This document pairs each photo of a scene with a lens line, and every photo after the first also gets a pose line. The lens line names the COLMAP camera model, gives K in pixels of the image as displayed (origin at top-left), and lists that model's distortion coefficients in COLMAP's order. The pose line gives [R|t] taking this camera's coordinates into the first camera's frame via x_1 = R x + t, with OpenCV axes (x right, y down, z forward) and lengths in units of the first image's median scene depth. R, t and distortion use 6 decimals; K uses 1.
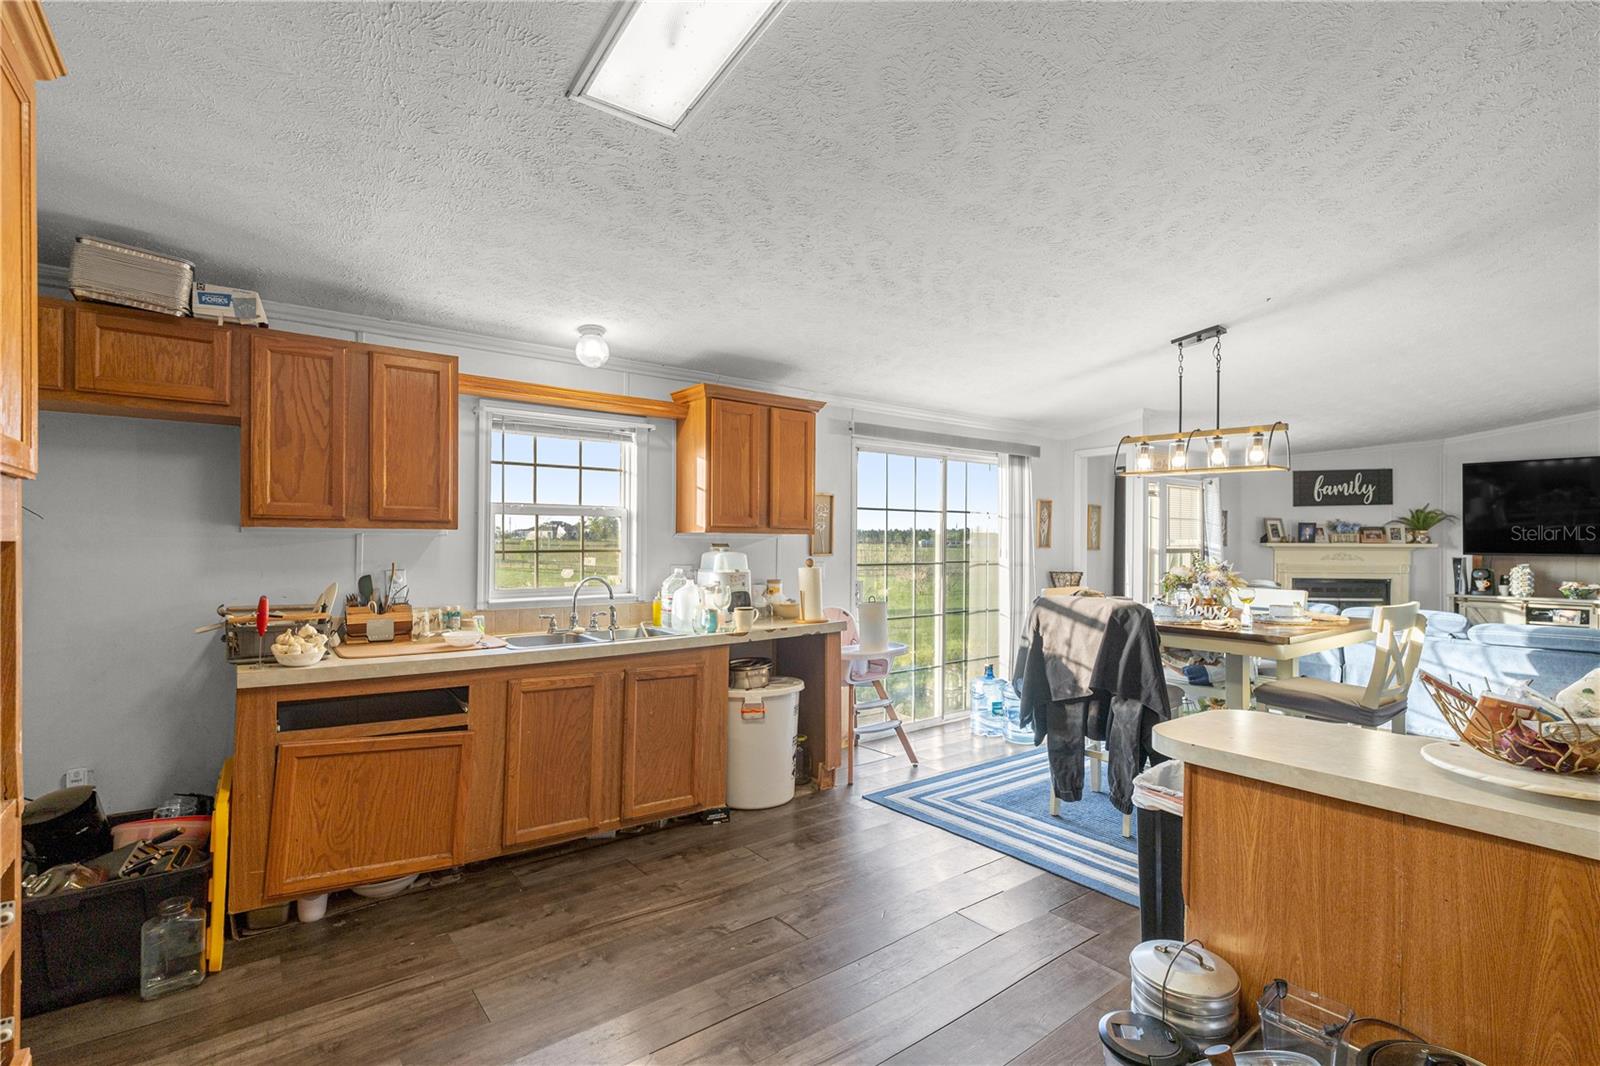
lens RADIAL K [[749.8, 0, 809.8], [0, 749.8, 550.6], [0, 0, 1]] dist [-0.000807, -0.000127]
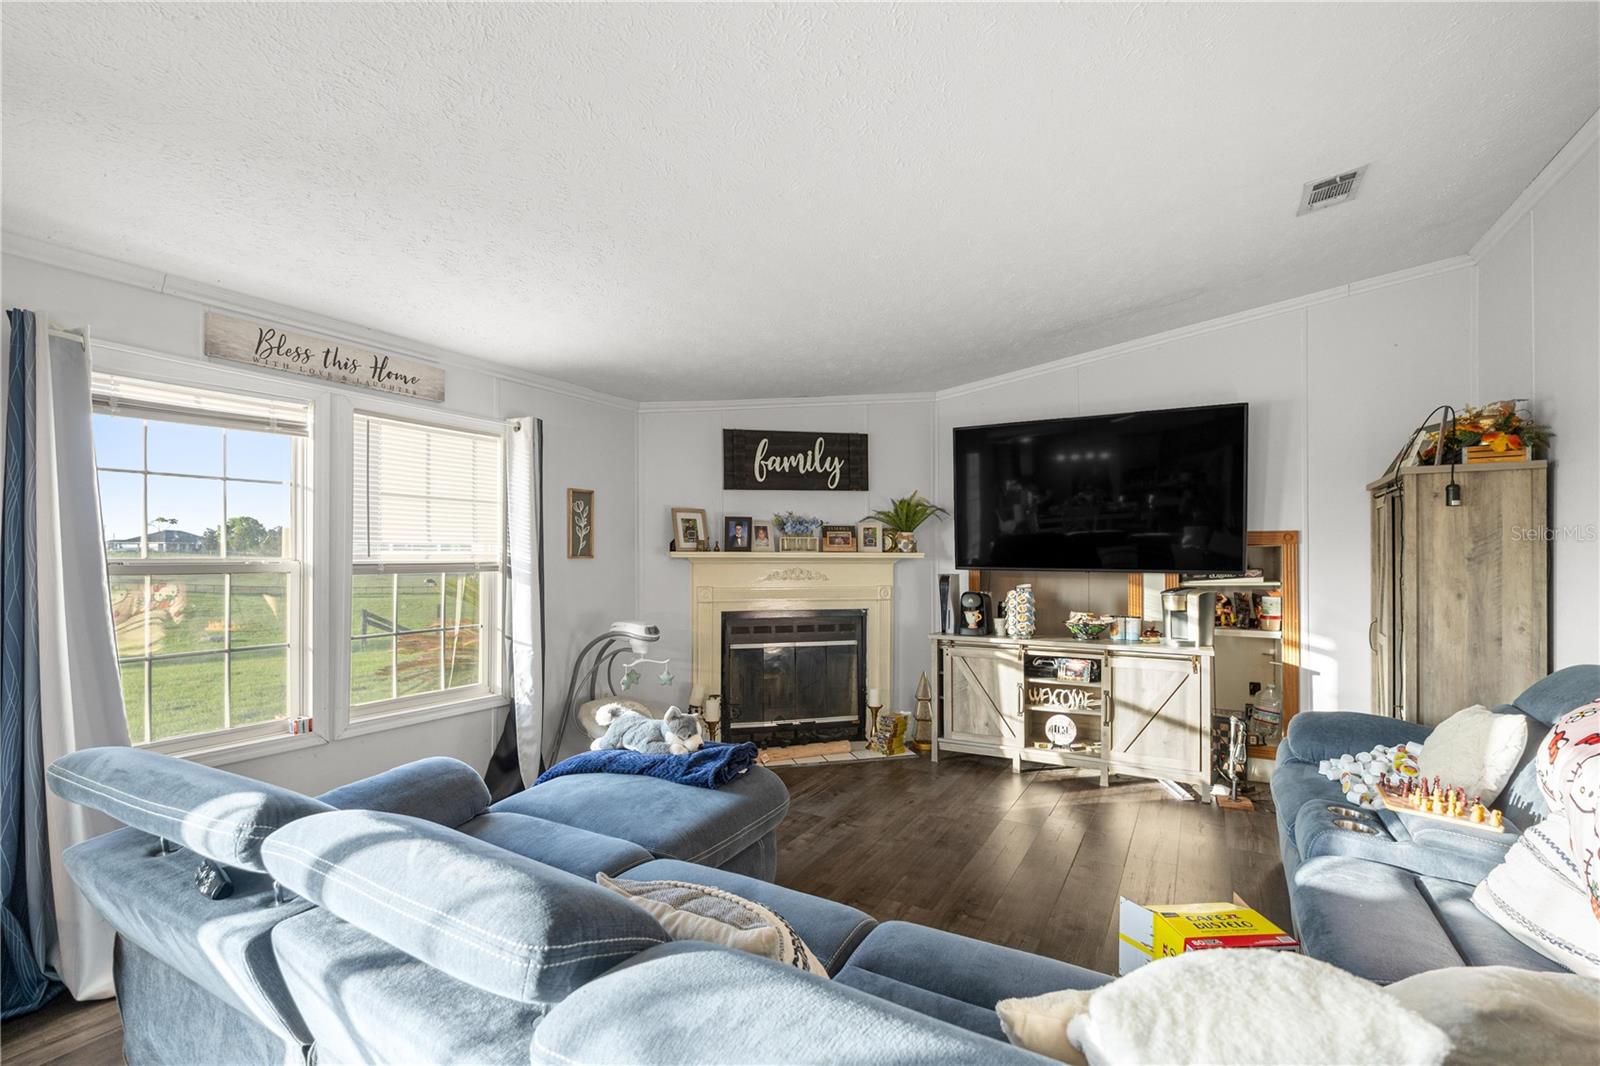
lens RADIAL K [[749.8, 0, 809.8], [0, 749.8, 550.6], [0, 0, 1]] dist [-0.000807, -0.000127]
pose [[0.913739, 0.000861, 0.406301, 0.476384], [0.005718, 0.999871, -0.014979, -0.001930], [-0.406261, 0.016010, 0.913617, 0.444265]]
